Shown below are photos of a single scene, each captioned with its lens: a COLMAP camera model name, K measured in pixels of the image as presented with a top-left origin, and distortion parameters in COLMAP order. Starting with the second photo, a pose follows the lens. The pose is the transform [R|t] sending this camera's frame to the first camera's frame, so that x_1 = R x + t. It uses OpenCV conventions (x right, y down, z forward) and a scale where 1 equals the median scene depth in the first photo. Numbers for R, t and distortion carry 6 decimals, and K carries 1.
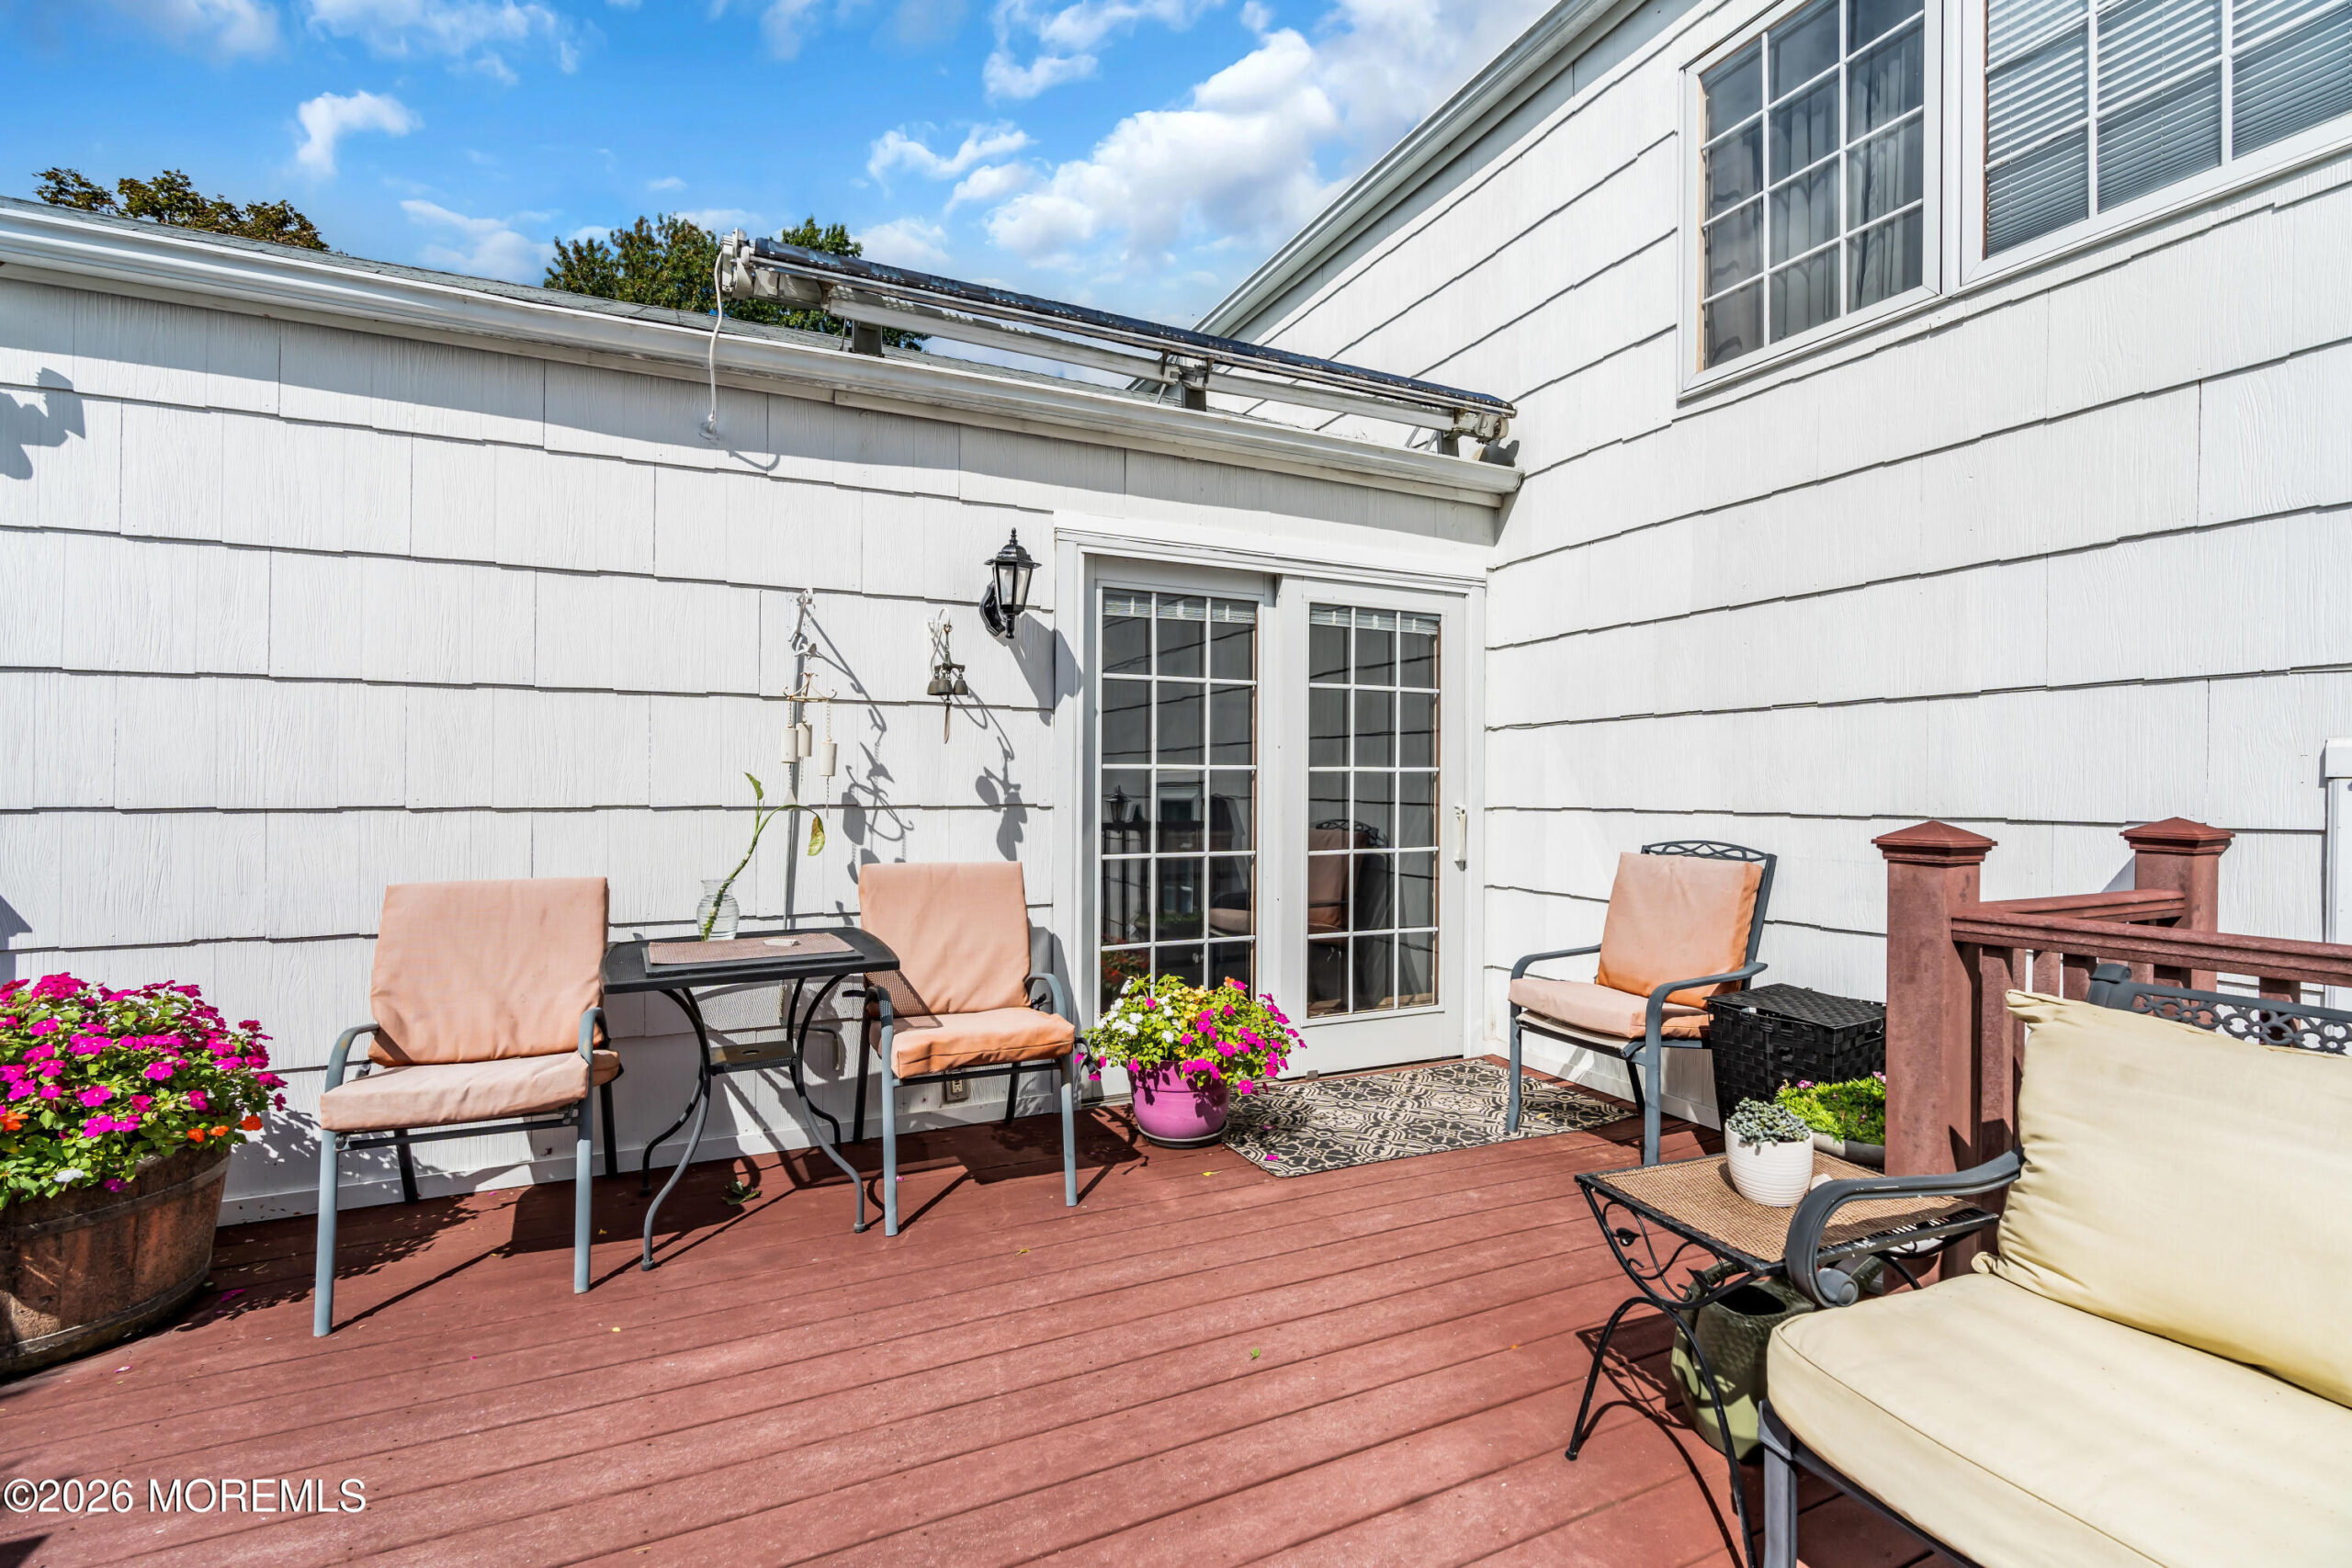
lens RADIAL K [[1051.1, 0, 1165.8], [0, 1051.1, 773.9], [0, 0, 1]] dist [-0.013426, -0.000375]
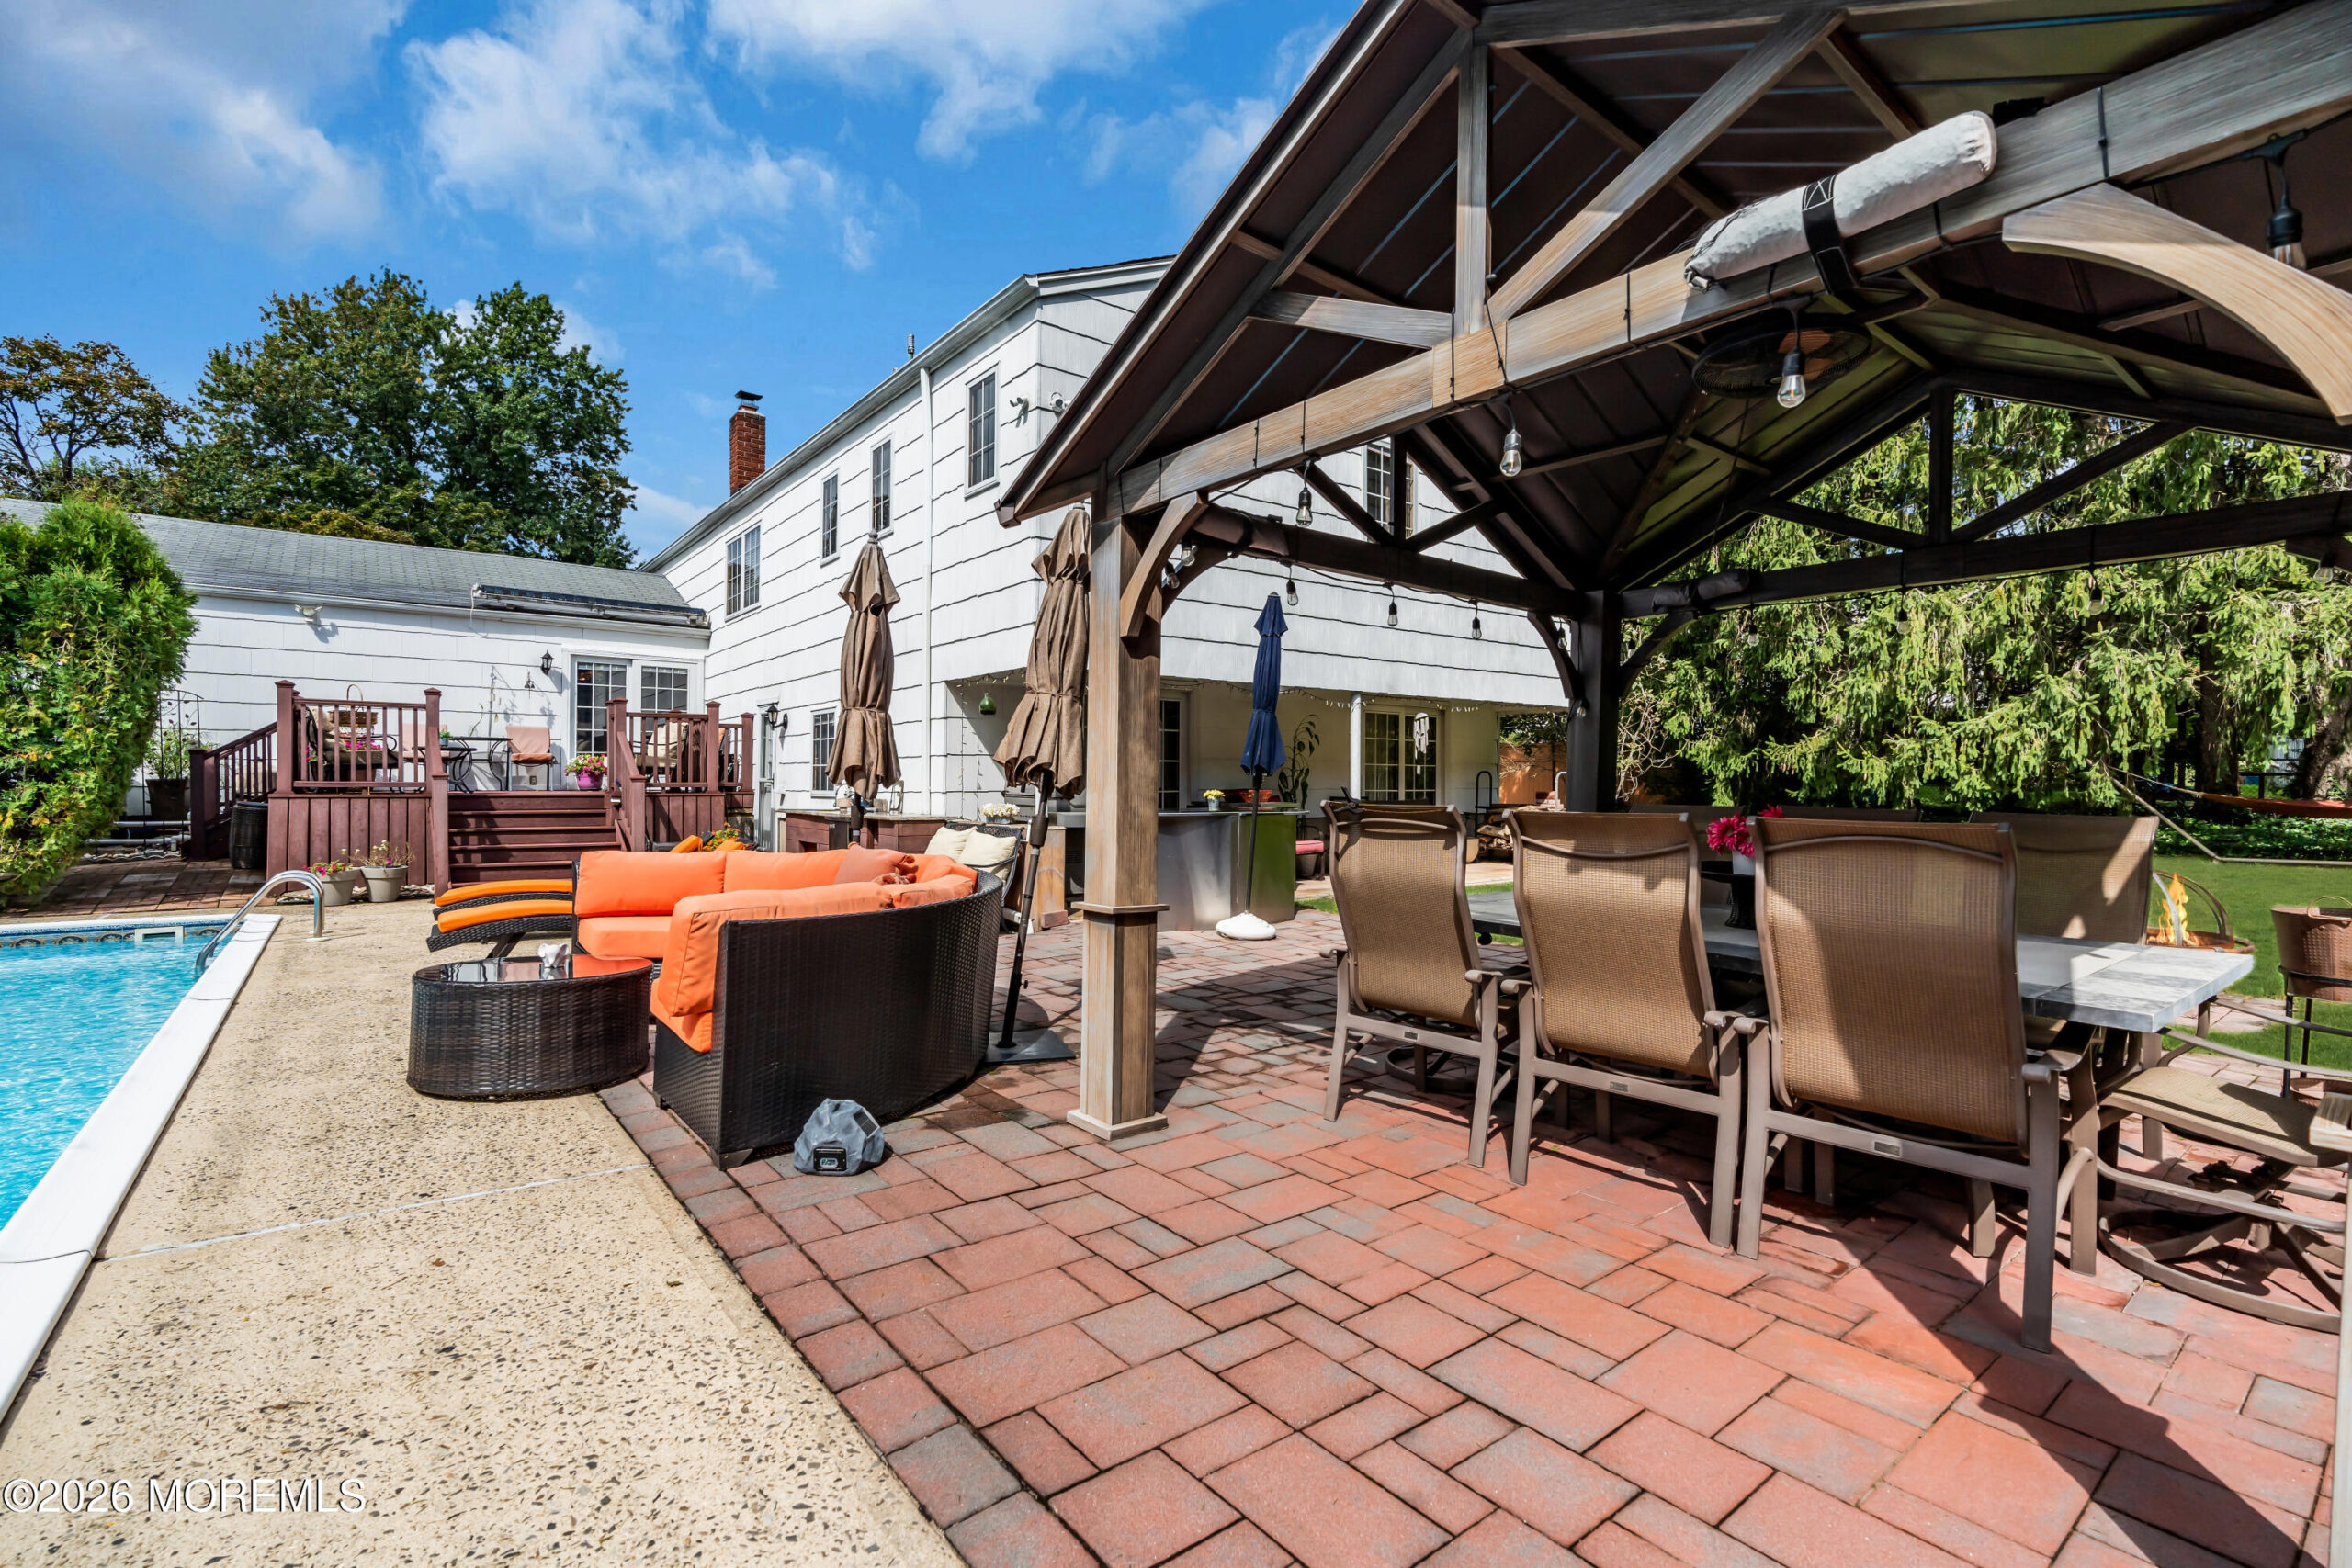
lens RADIAL K [[1051.1, 0, 1183.2], [0, 1051.1, 781.5], [0, 0, 1]] dist [-0.013426, -0.000375]
pose [[0.972625, -0.001284, 0.232377, 0.238213], [0.000589, 0.999995, 0.003060, 0.050644], [-0.232380, -0.002840, 0.972621, -0.646561]]
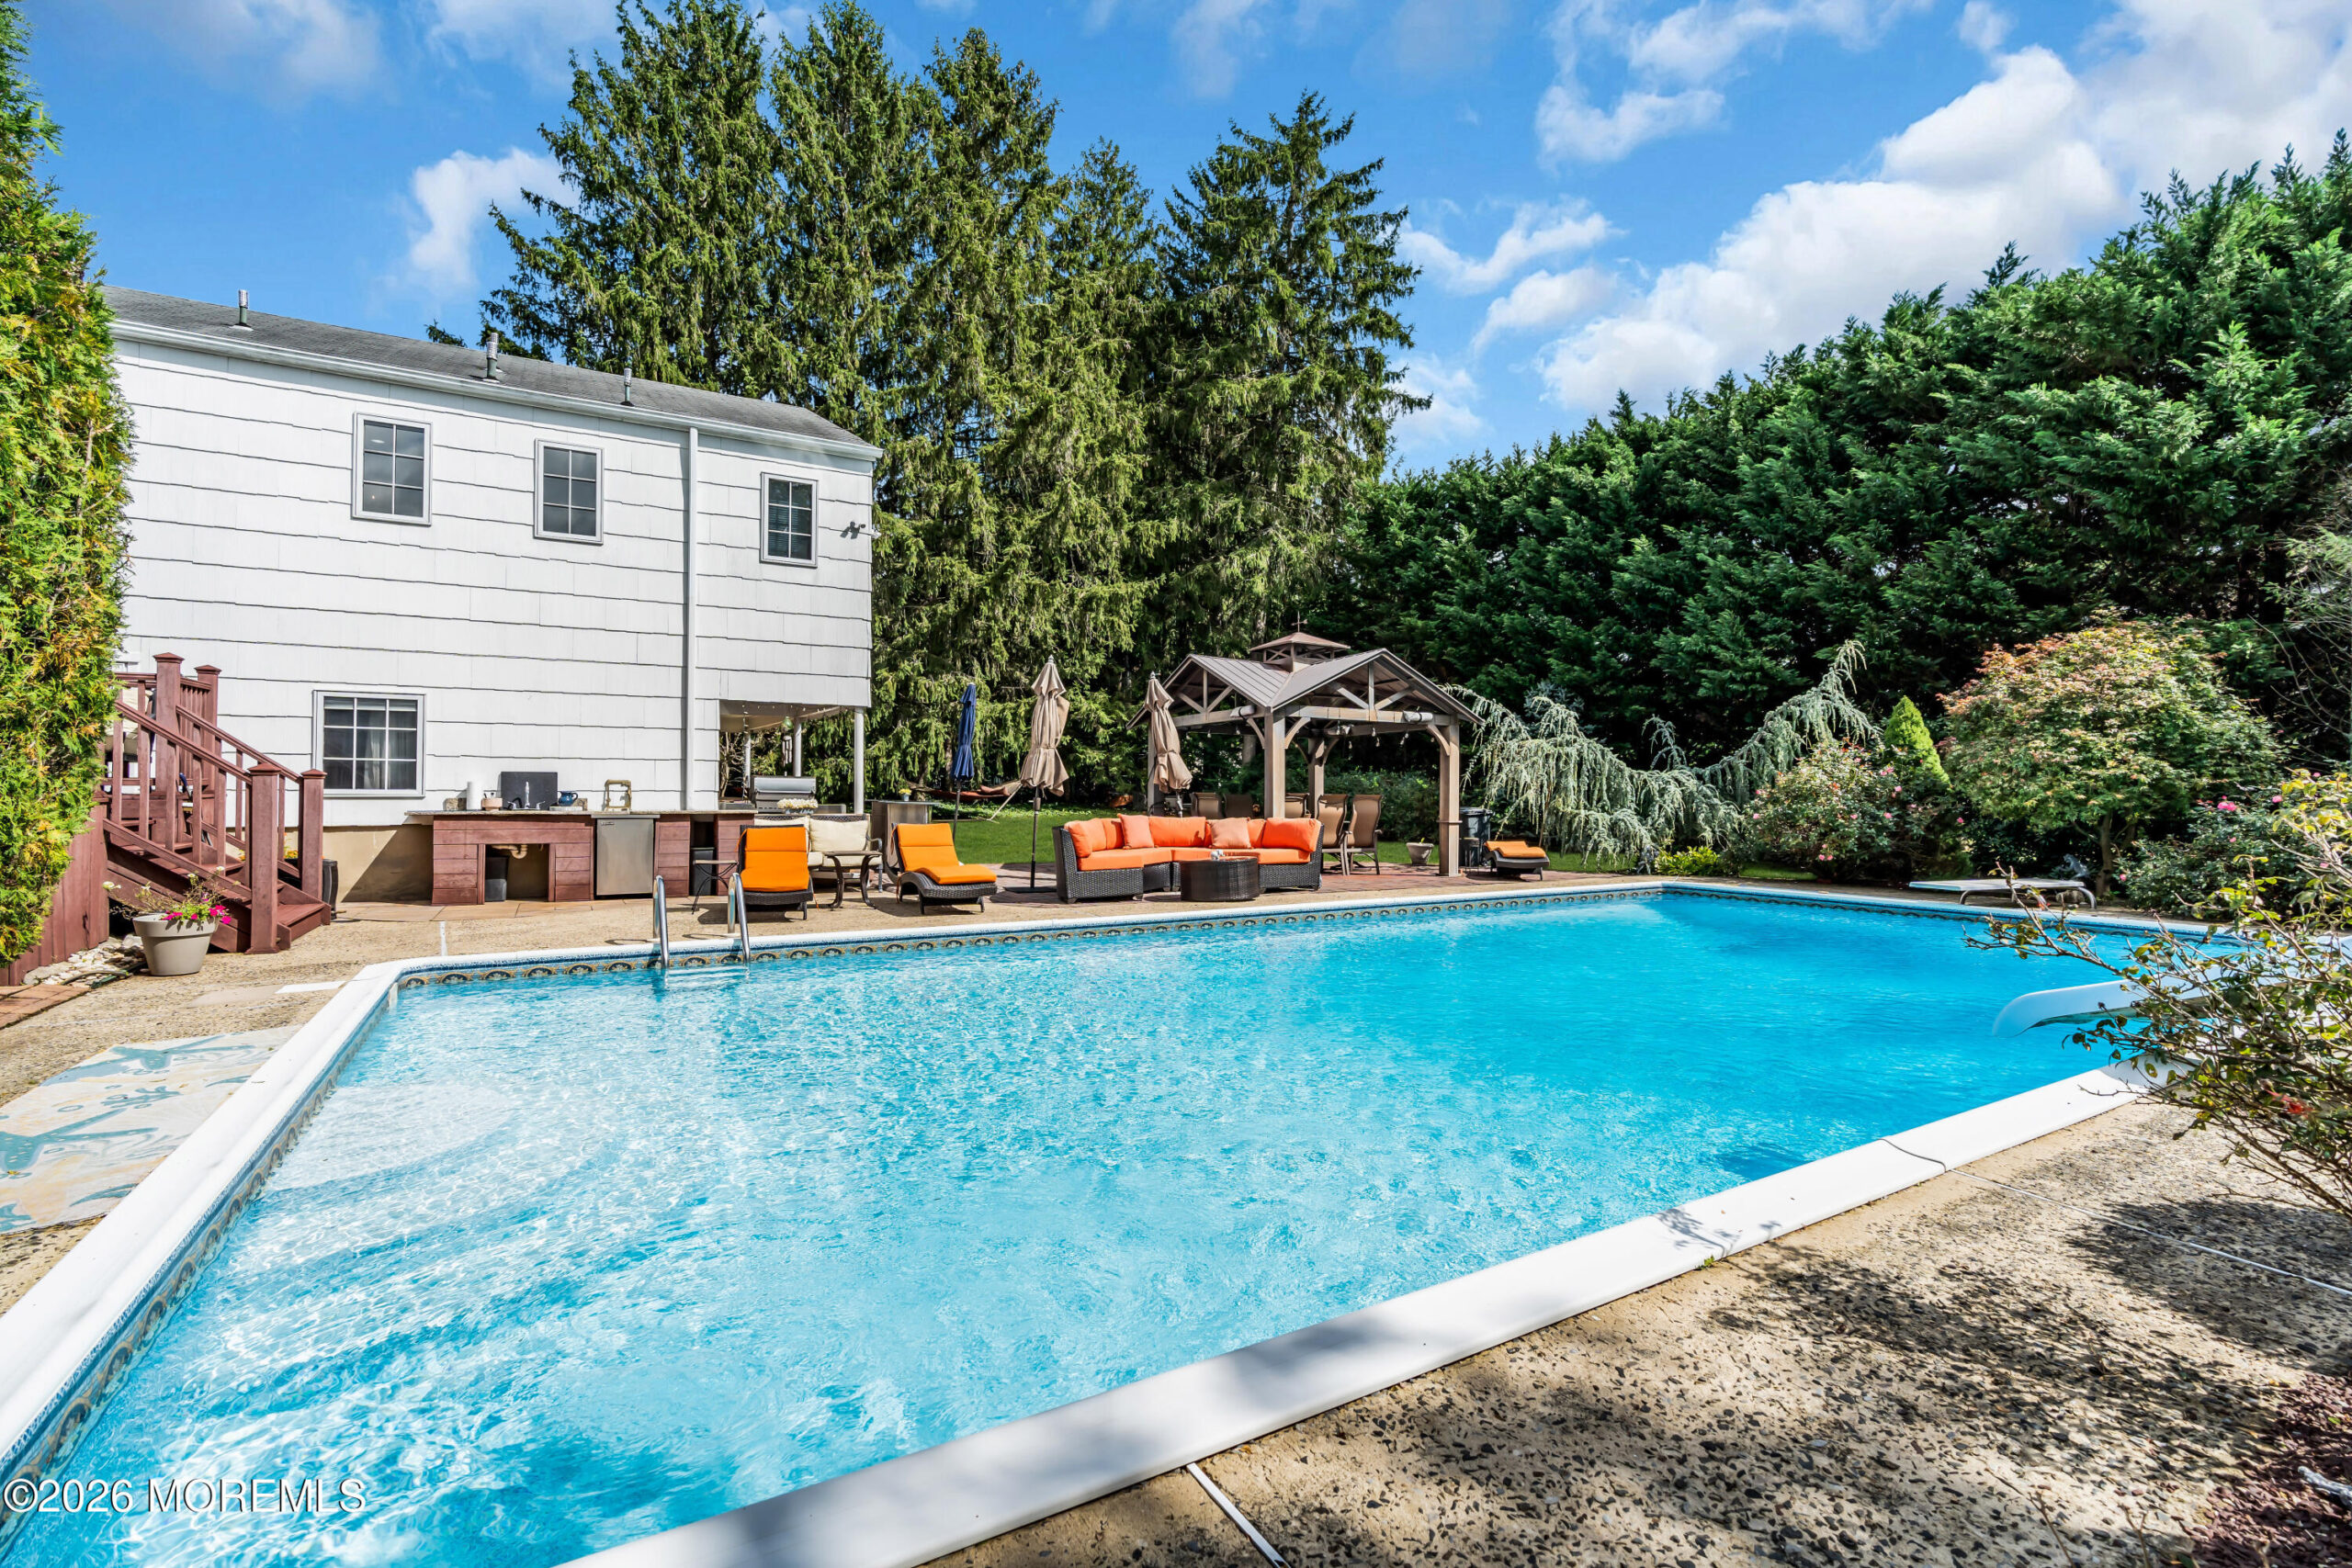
lens RADIAL K [[1051.1, 0, 1173.1], [0, 1051.1, 776.9], [0, 0, 1]] dist [-0.013426, -0.000375]
pose [[-0.083902, 0.010788, 0.996416, -0.362167], [-0.012801, 0.999847, -0.011903, 0.052722], [-0.996392, -0.013754, -0.083751, -0.356412]]
